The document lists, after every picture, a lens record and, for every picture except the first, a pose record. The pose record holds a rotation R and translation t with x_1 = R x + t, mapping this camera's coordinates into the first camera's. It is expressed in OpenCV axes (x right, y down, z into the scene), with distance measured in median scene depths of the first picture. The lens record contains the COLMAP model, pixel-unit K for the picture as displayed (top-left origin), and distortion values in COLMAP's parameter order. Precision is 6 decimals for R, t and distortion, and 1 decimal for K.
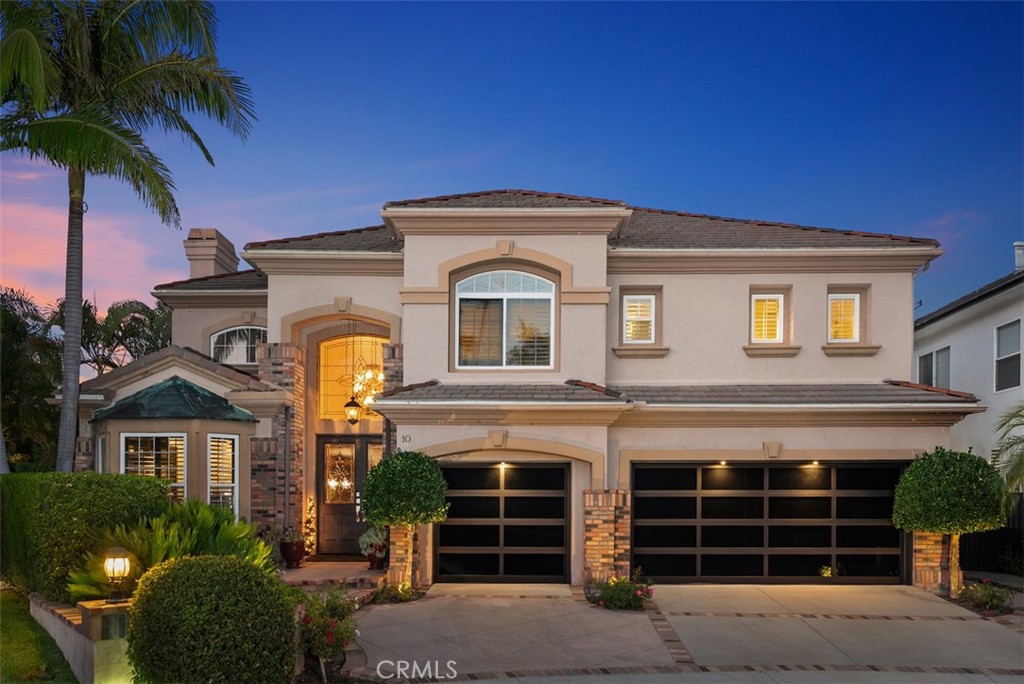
lens RADIAL K [[674.6, 0, 512.0], [0, 674.6, 342.0], [0, 0, 1]] dist [-0.002532, 0.002933]
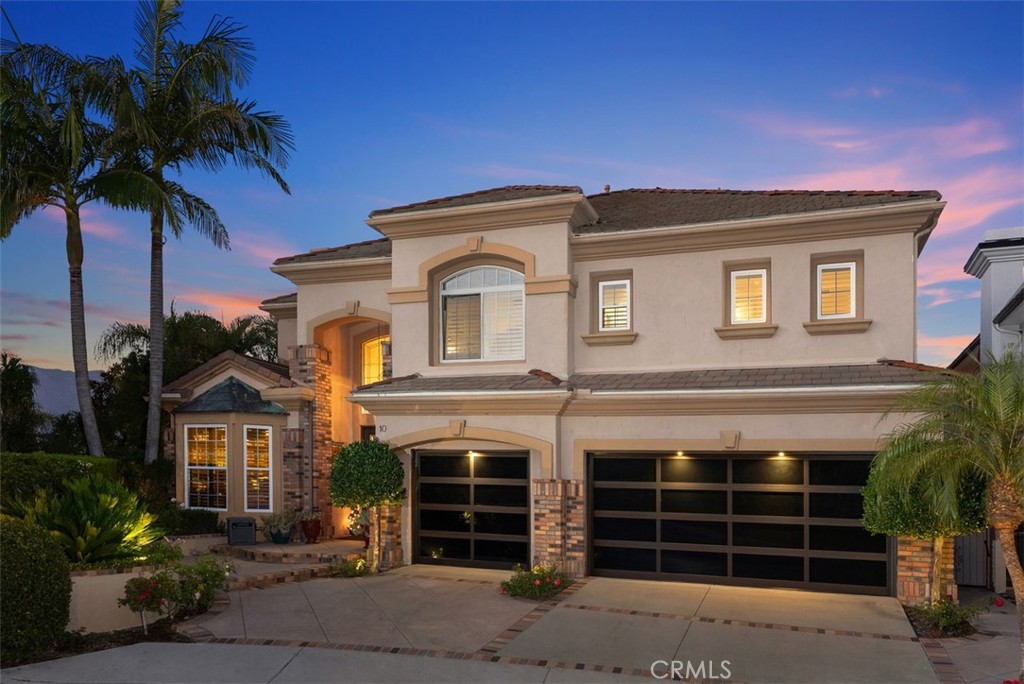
lens RADIAL K [[655.3, 0, 512.0], [0, 655.3, 342.0], [0, 0, 1]] dist [-0.000960, -0.001942]
pose [[0.954046, -0.041535, -0.296767, 0.359218], [0.042531, 0.999090, -0.003103, 0.016997], [0.296626, -0.009661, 0.954945, 0.060252]]
